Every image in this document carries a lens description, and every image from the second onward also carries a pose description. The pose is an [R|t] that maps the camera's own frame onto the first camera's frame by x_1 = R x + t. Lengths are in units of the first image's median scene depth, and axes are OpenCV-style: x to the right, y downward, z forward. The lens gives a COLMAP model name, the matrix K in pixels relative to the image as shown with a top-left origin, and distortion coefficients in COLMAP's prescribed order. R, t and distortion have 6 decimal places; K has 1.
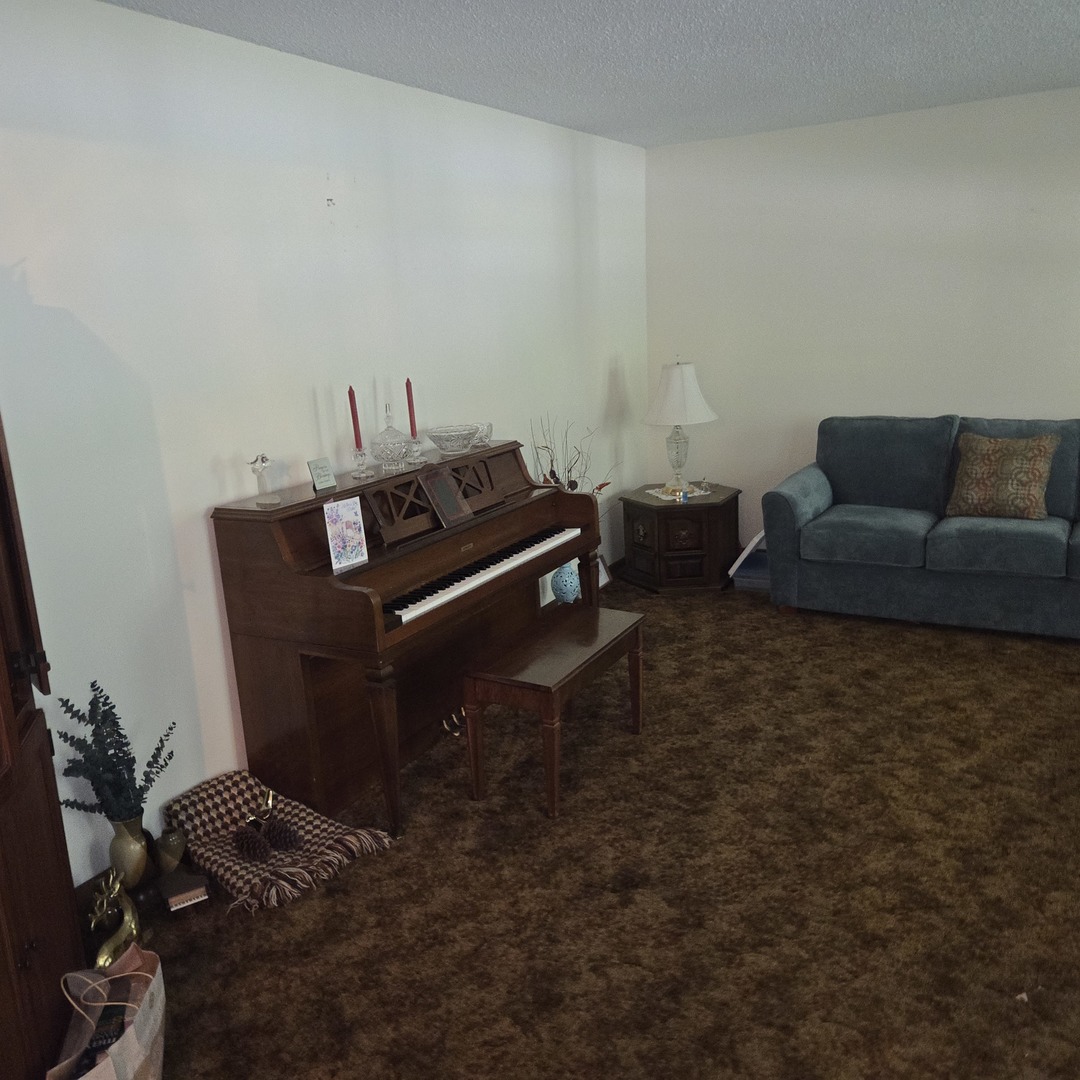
lens RADIAL K [[973.4, 0, 538.0], [0, 973.4, 546.2], [0, 0, 1]] dist [0.081817, -0.066352]
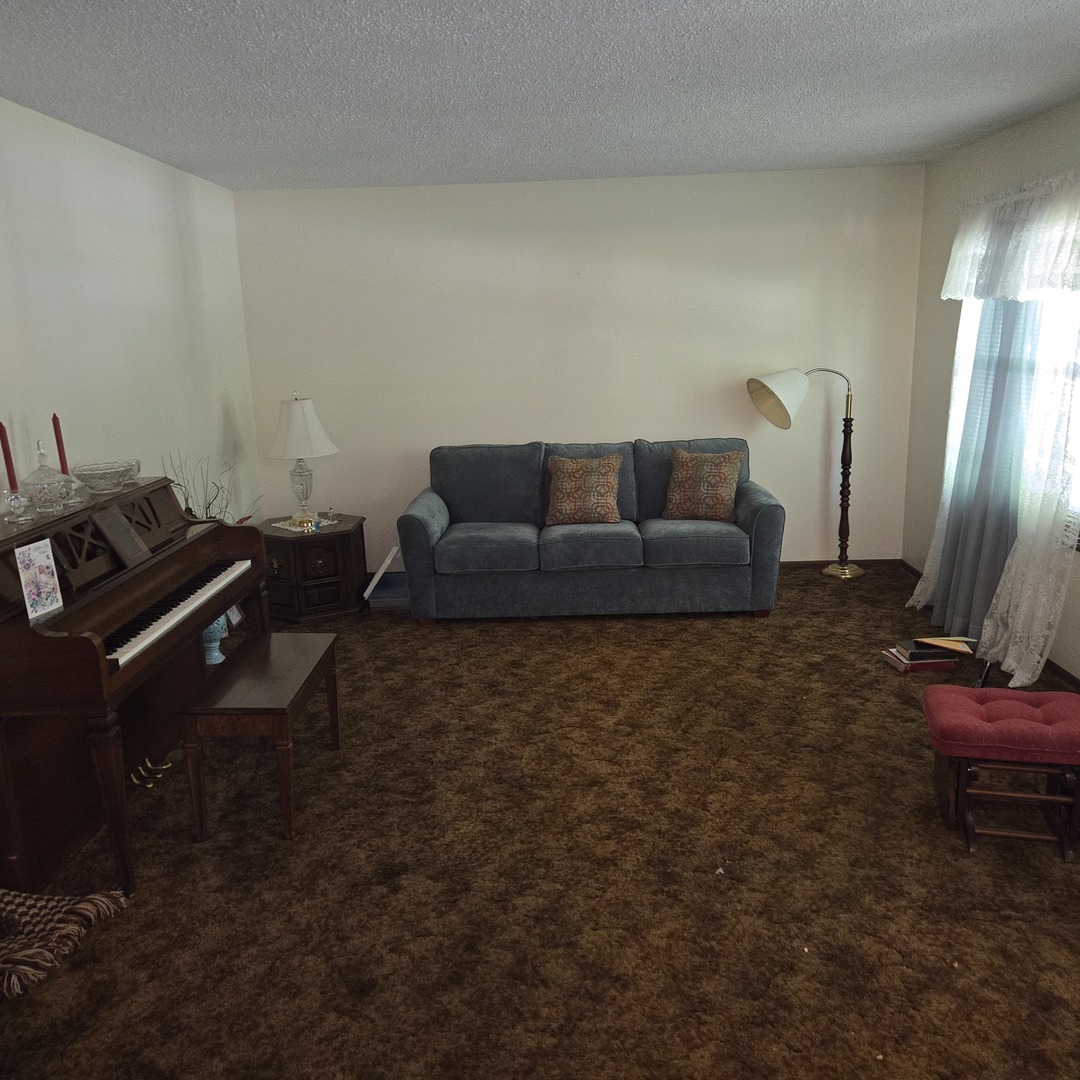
lens RADIAL K [[973.4, 0, 536.5], [0, 973.4, 545.1], [0, 0, 1]] dist [0.081817, -0.066352]
pose [[0.881016, -0.081423, 0.466028, -0.202780], [0.102343, 0.994554, -0.019711, 0.020276], [-0.461885, 0.065061, 0.884551, -0.038899]]
